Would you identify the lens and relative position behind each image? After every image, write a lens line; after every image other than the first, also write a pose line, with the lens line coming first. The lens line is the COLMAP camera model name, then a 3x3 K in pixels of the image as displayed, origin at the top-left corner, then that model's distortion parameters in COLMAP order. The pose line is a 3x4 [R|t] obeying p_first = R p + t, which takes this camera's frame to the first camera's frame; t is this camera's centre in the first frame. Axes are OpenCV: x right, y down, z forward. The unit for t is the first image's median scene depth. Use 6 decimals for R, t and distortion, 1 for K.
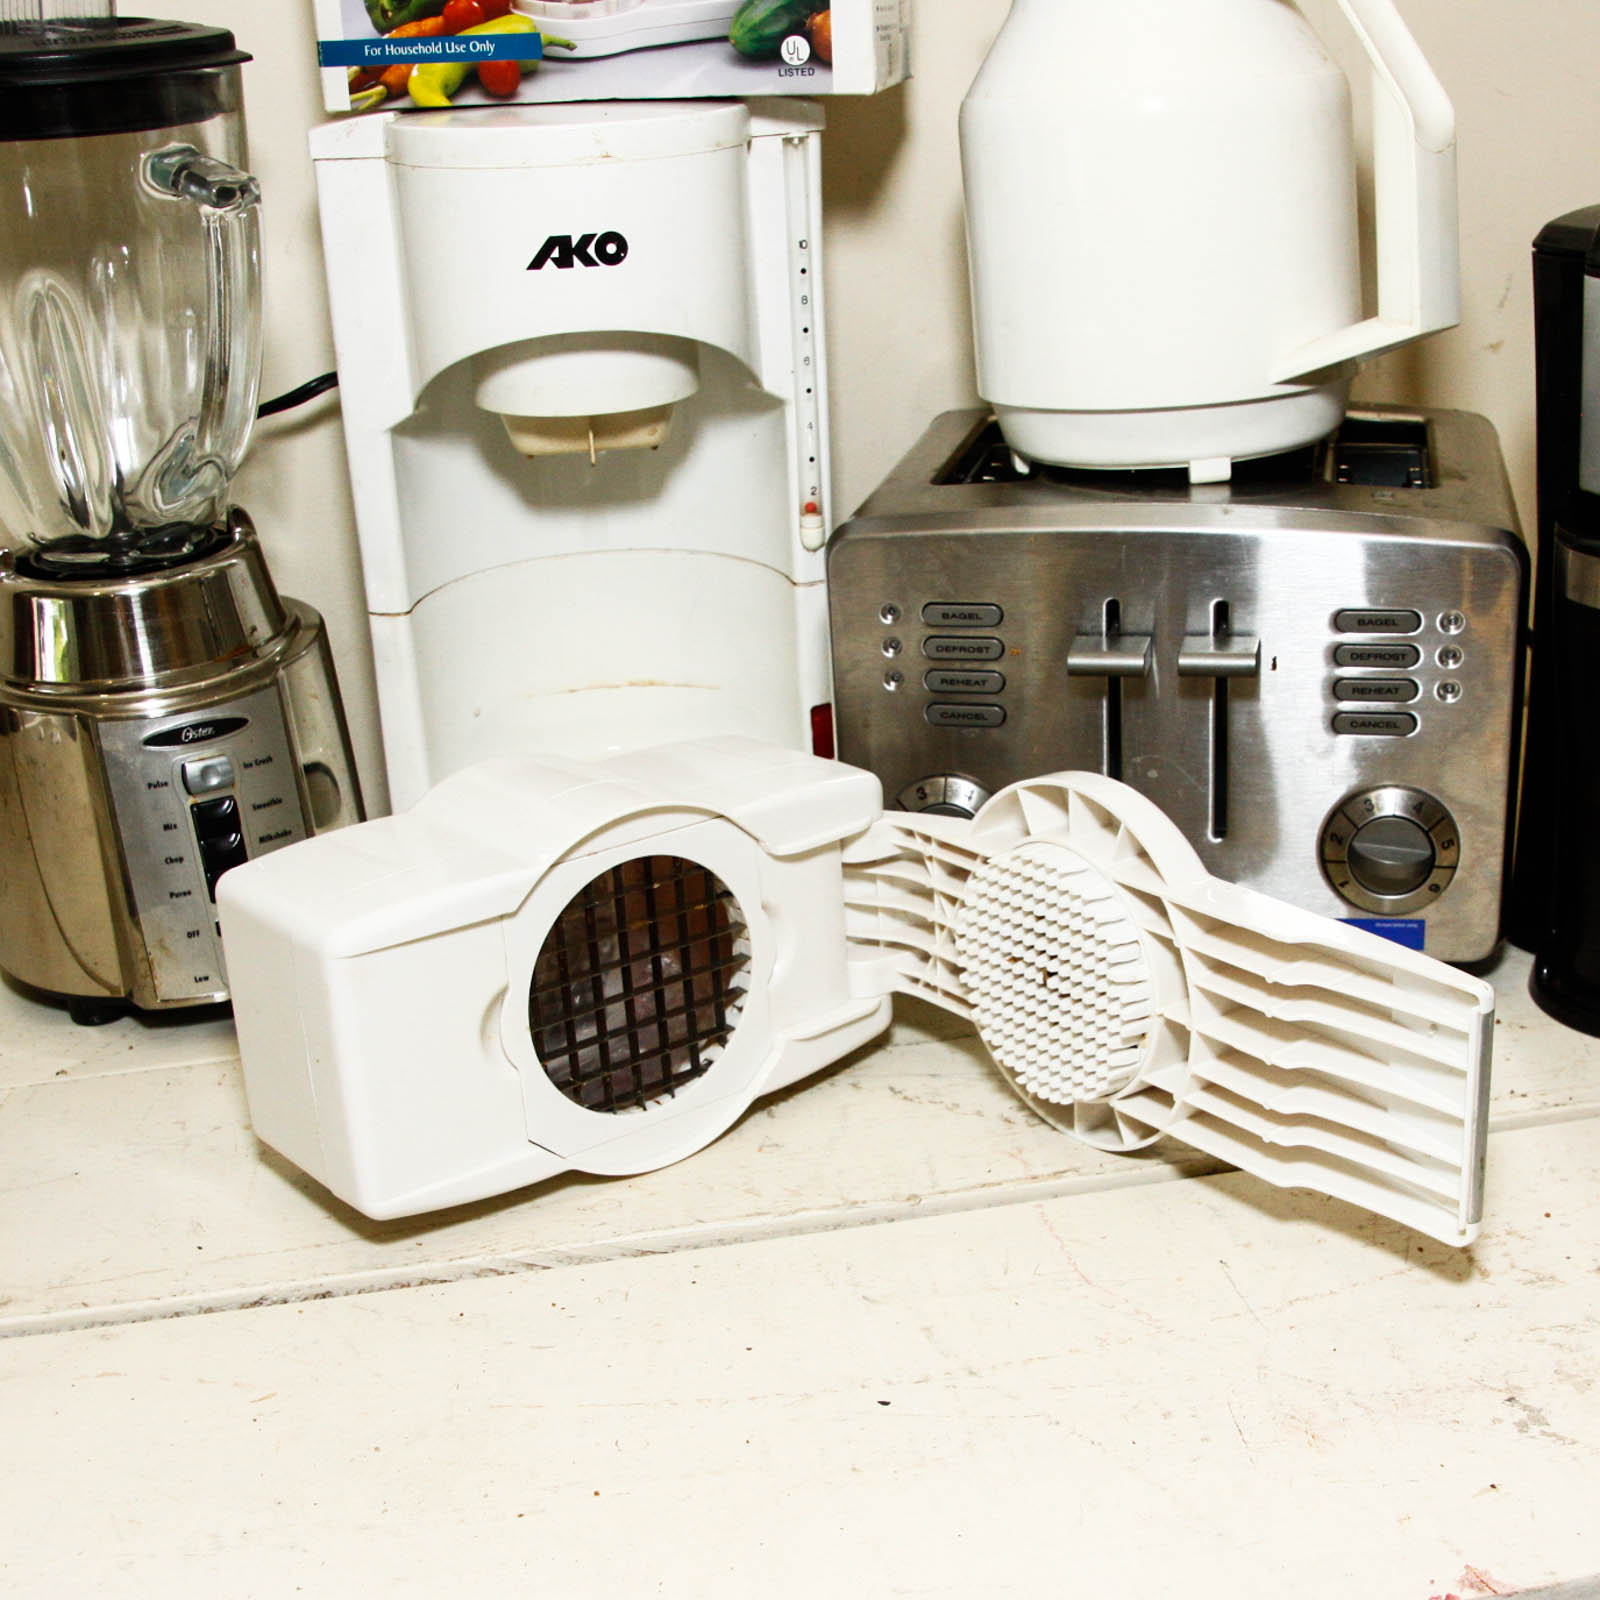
lens RADIAL K [[2264.1, 0, 960.3], [0, 2264.1, 941.1], [0, 0, 1]] dist [-0.164878, 0.094616]
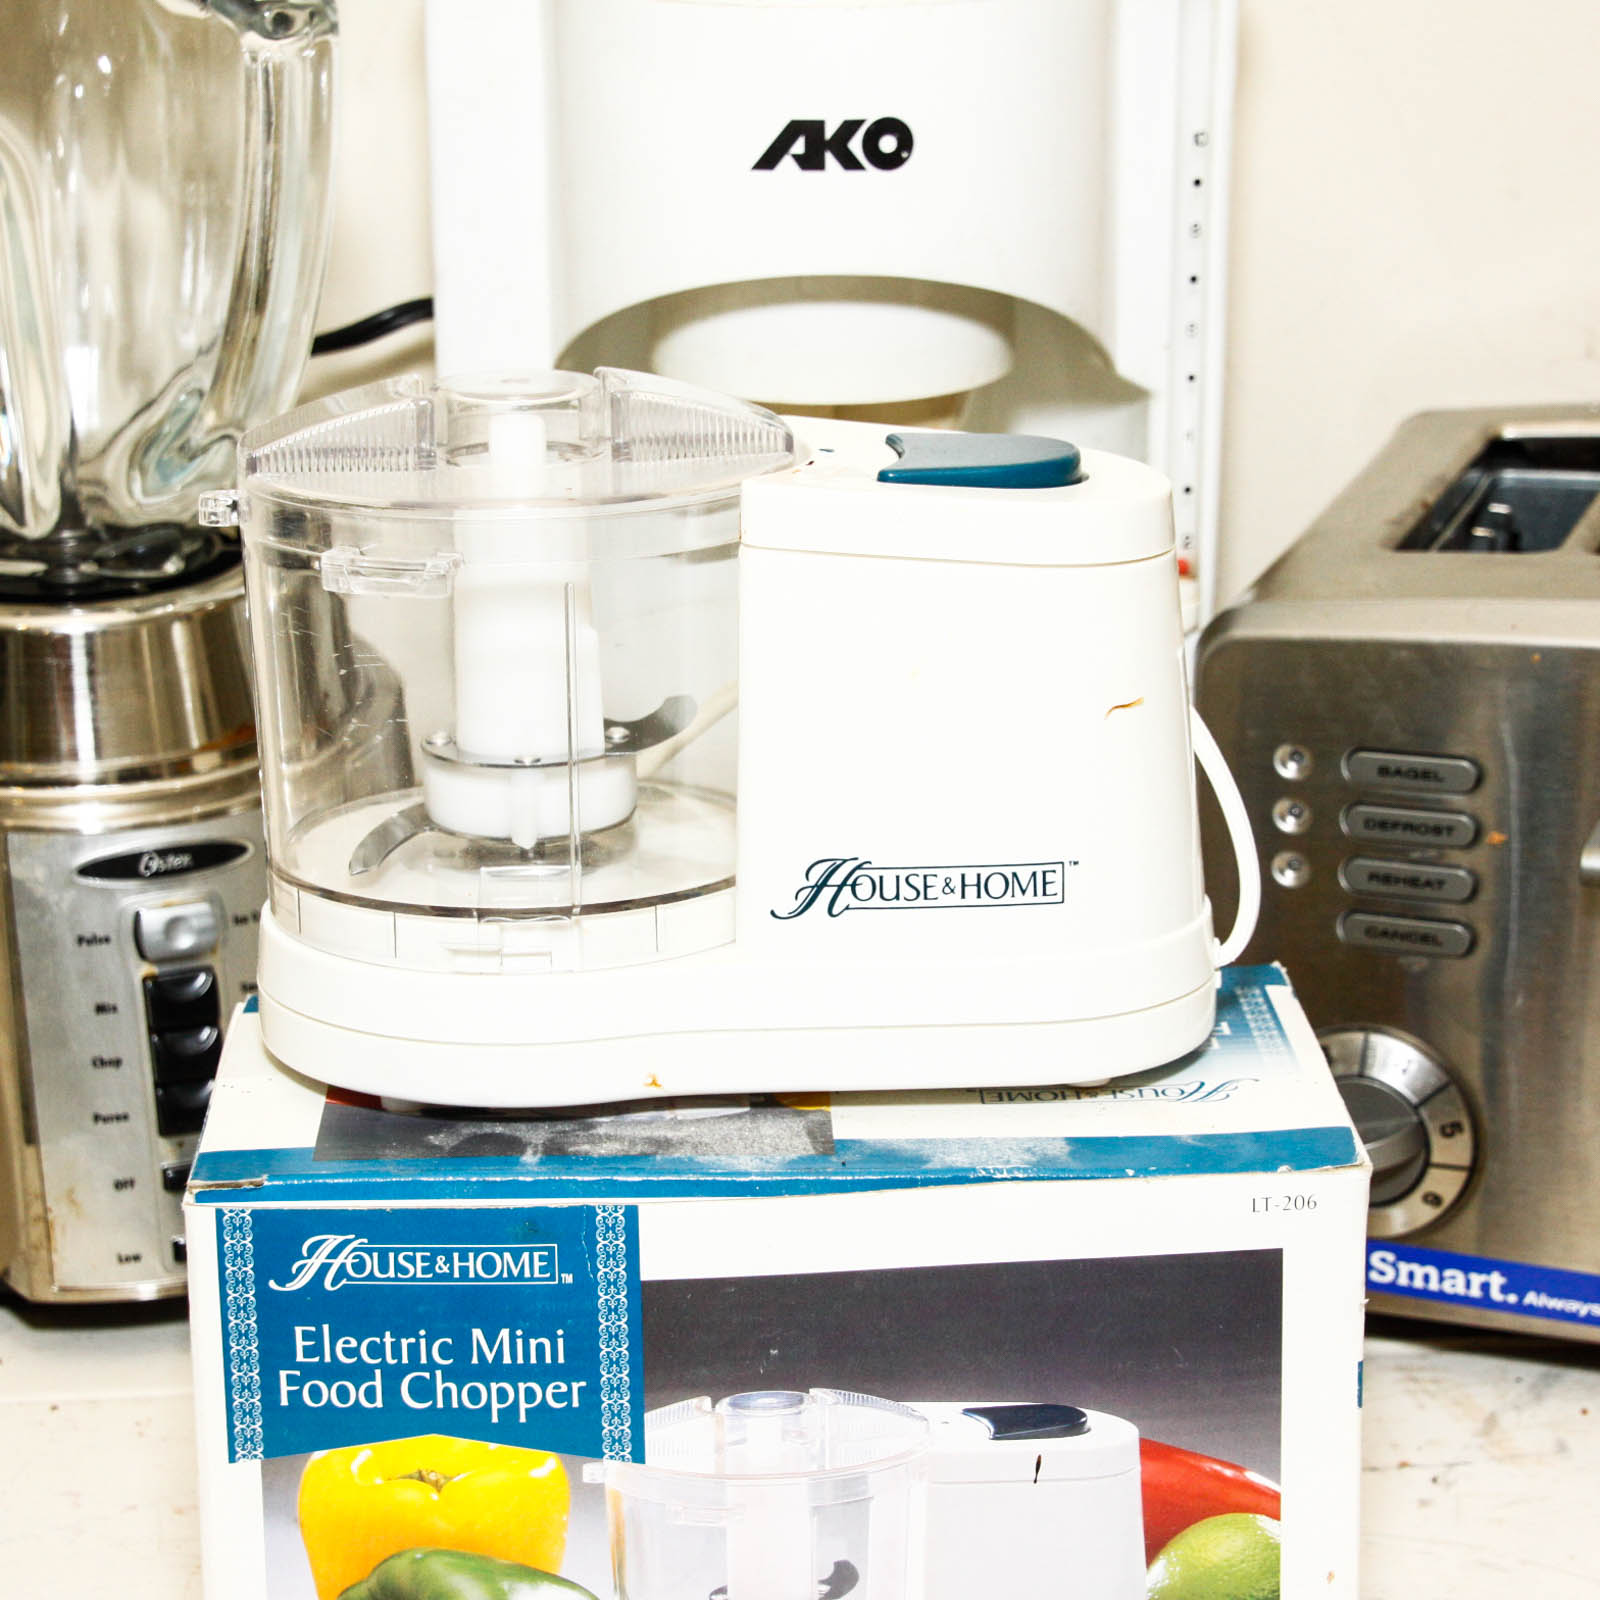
lens RADIAL K [[4135.0, 0, 809.6], [0, 4135.0, 828.2], [0, 0, 1]] dist [0.217350, 0.101494]
pose [[0.985335, 0.072522, -0.154450, 0.014861], [-0.087350, 0.991968, -0.091481, -0.012443], [0.146575, 0.103631, 0.983756, -0.126340]]
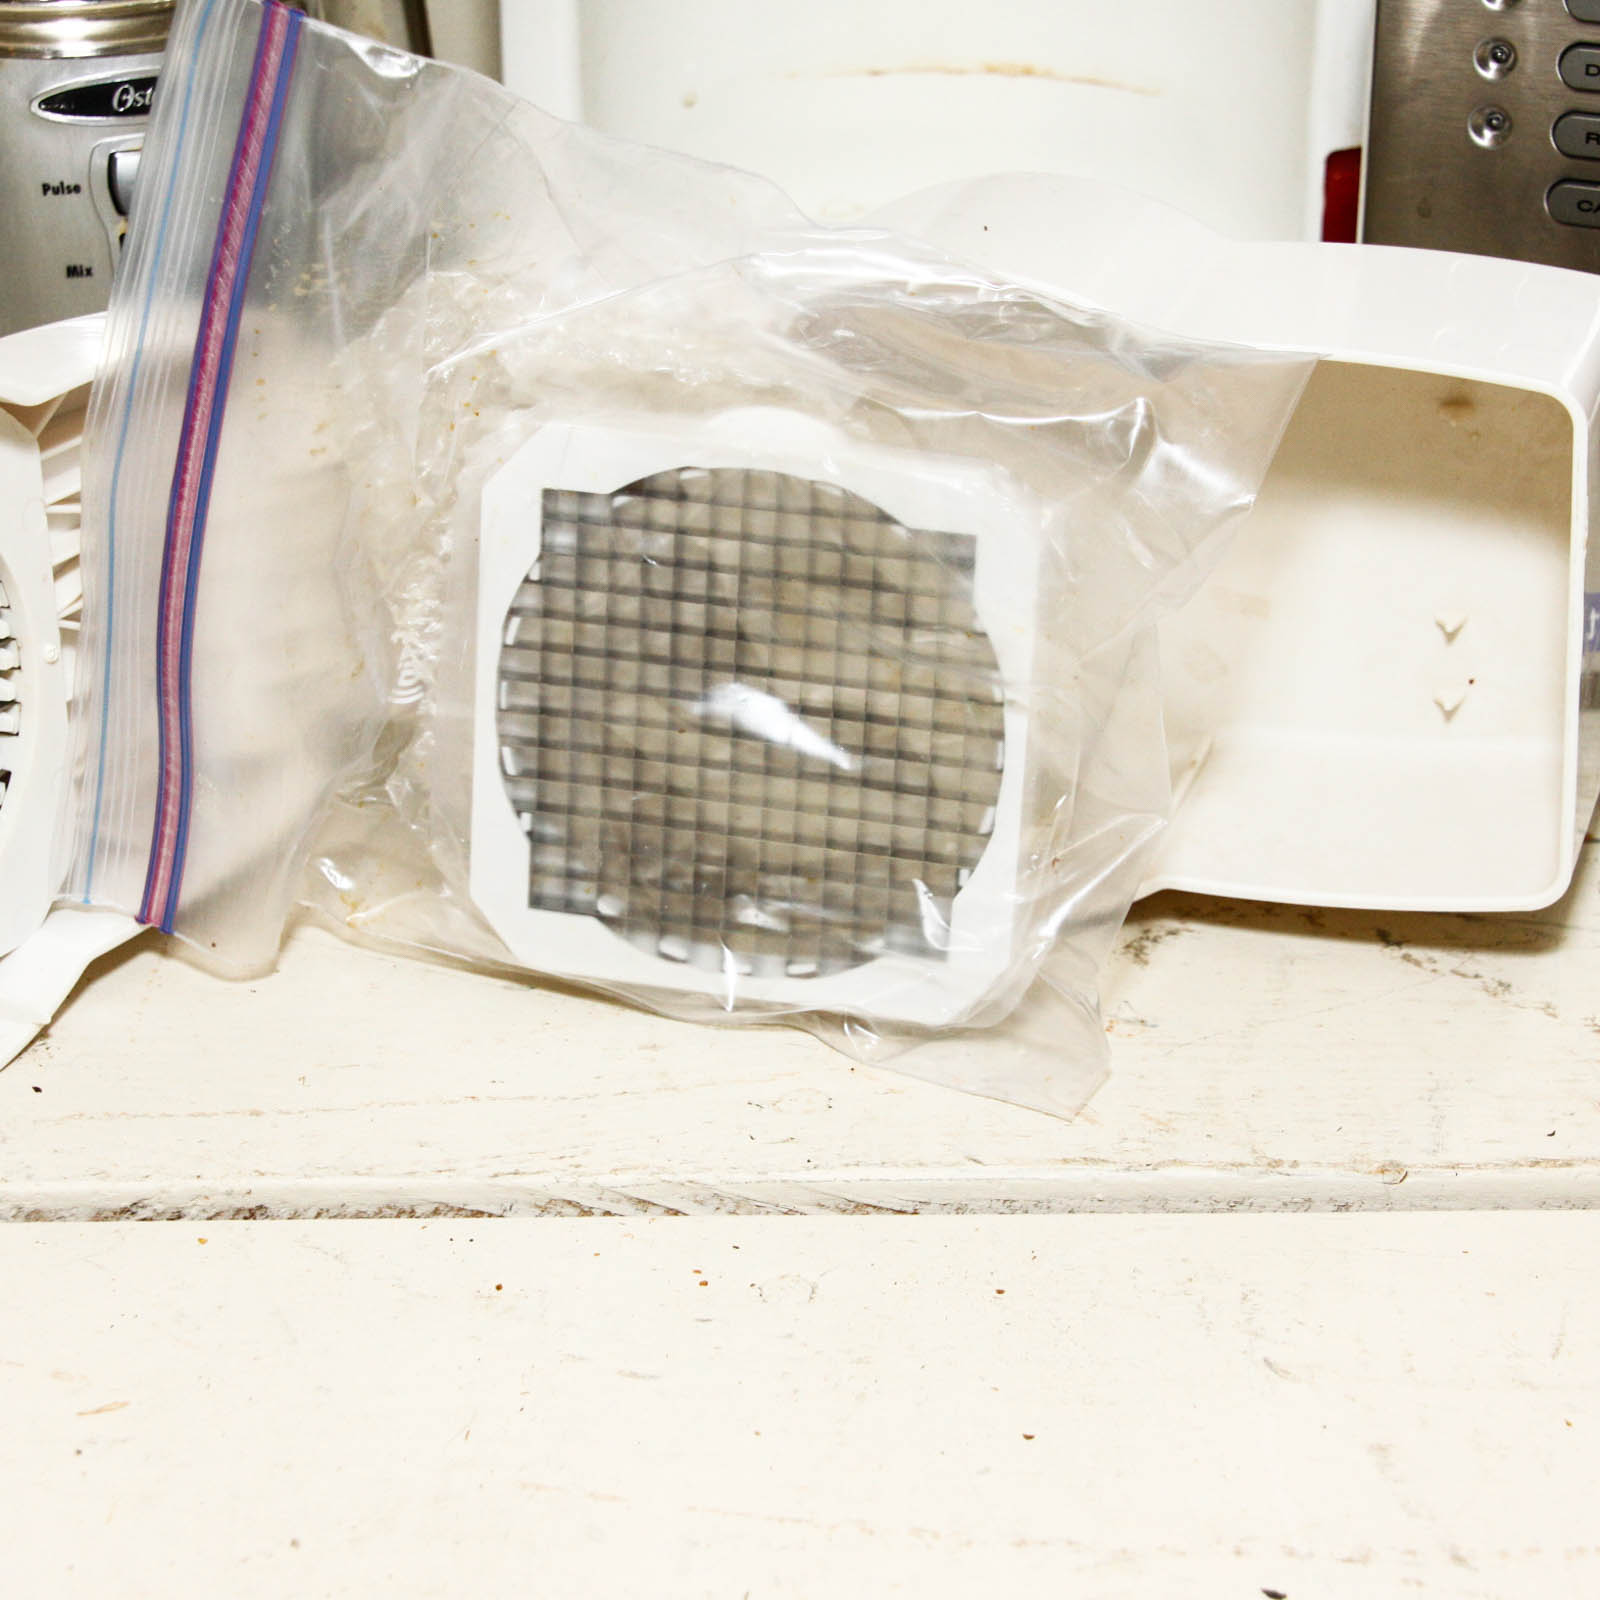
lens RADIAL K [[4072.6, 0, 809.5], [0, 4072.6, 841.9], [0, 0, 1]] dist [0.141589, 0.509227]
pose [[0.975636, 0.122956, -0.181702, 0.008556], [-0.106385, 0.989451, 0.098329, -0.032500], [0.191876, -0.076603, 0.978425, 0.066749]]
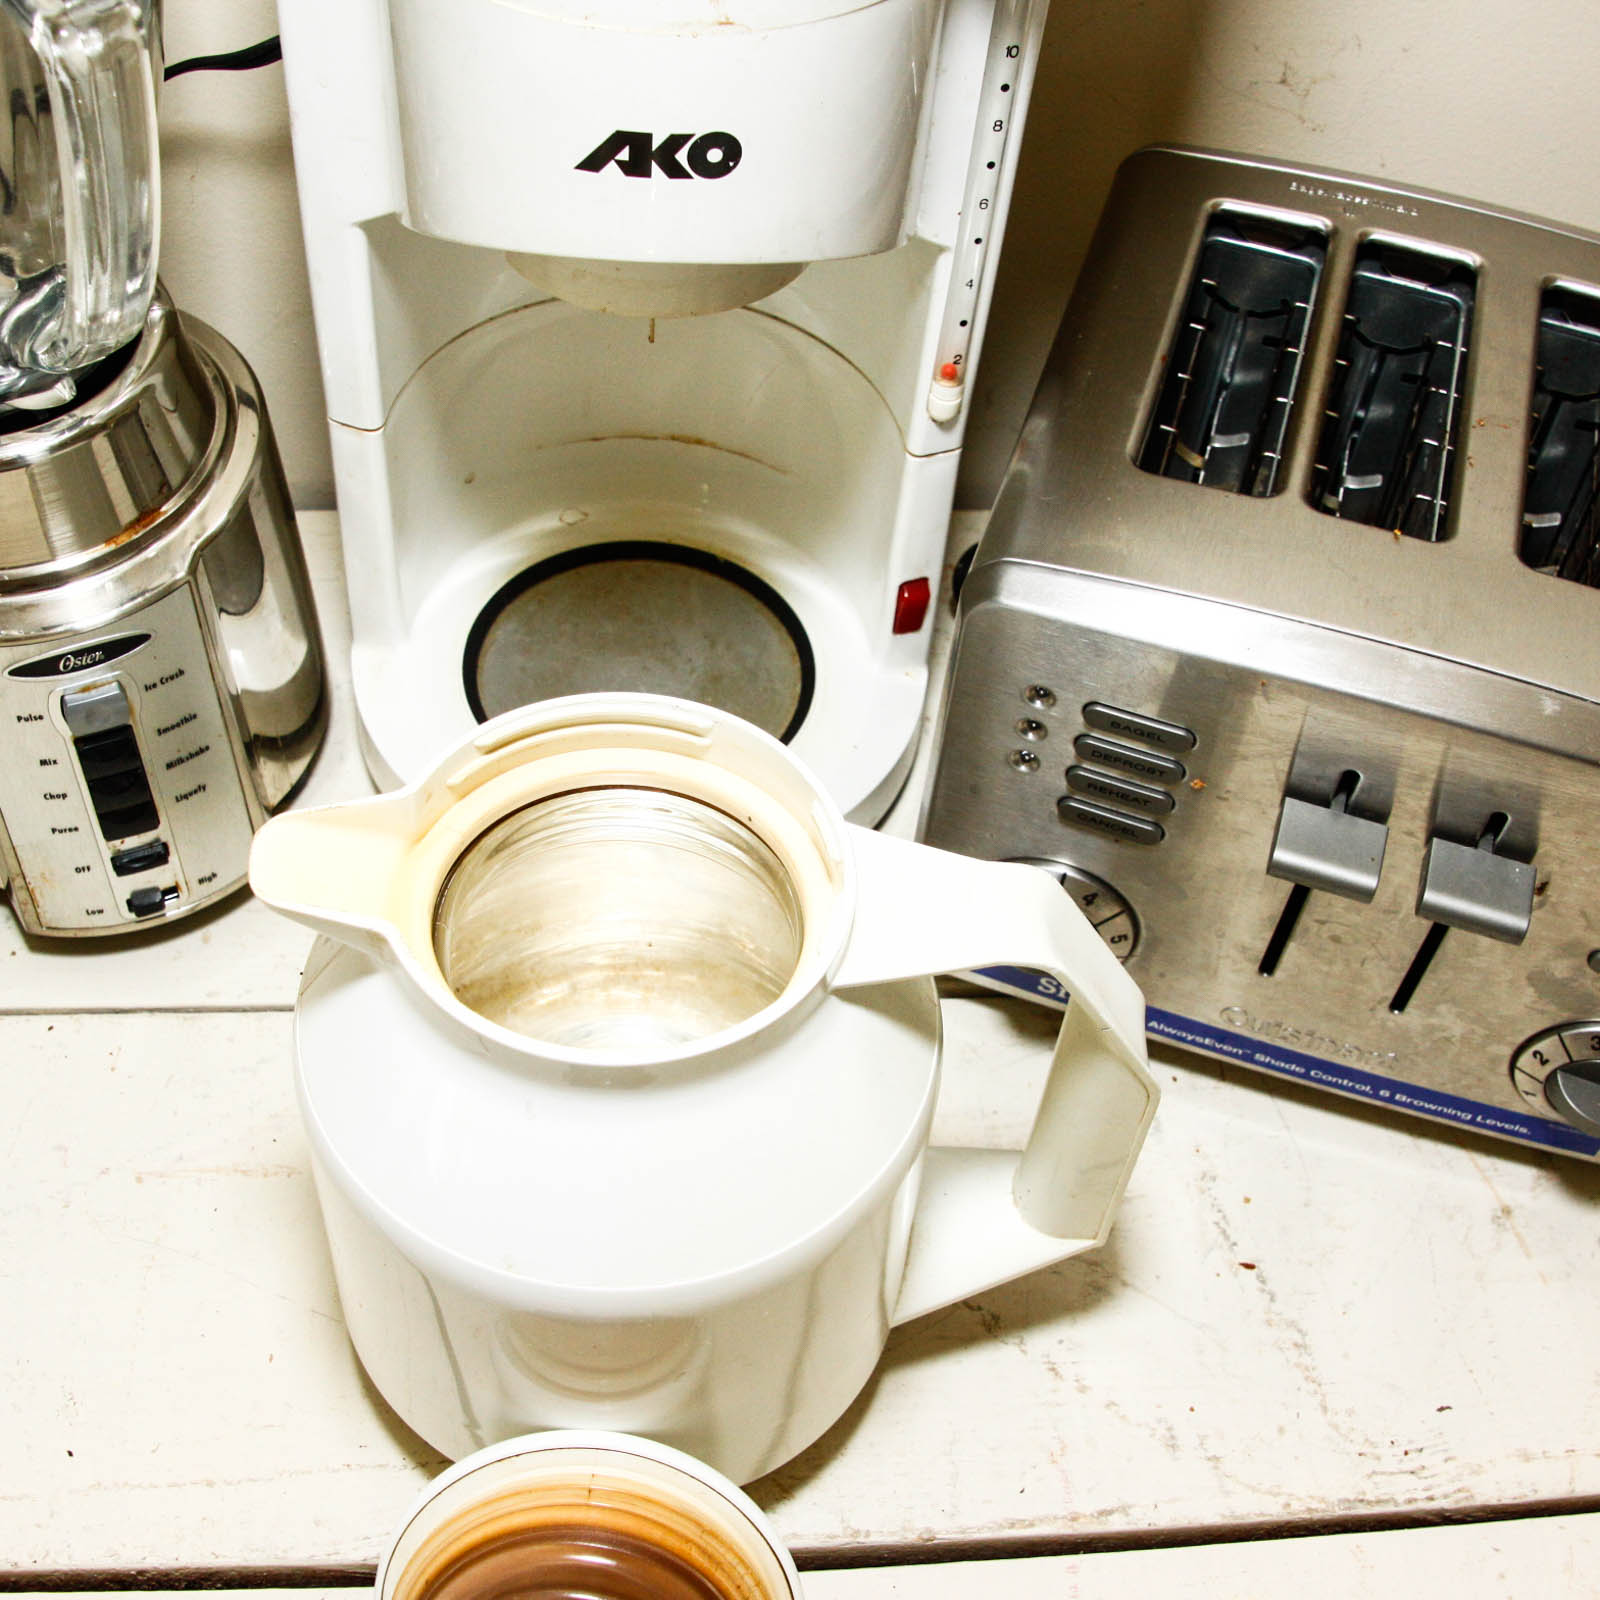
lens RADIAL K [[1993.1, 0, 806.4], [0, 1993.1, 827.1], [0, 0, 1]] dist [-0.160287, 0.063388]
pose [[0.985145, 0.171717, -0.001382, -0.096017], [-0.152742, 0.879906, 0.449928, -0.382657], [0.078476, -0.443033, 0.893064, 0.420767]]
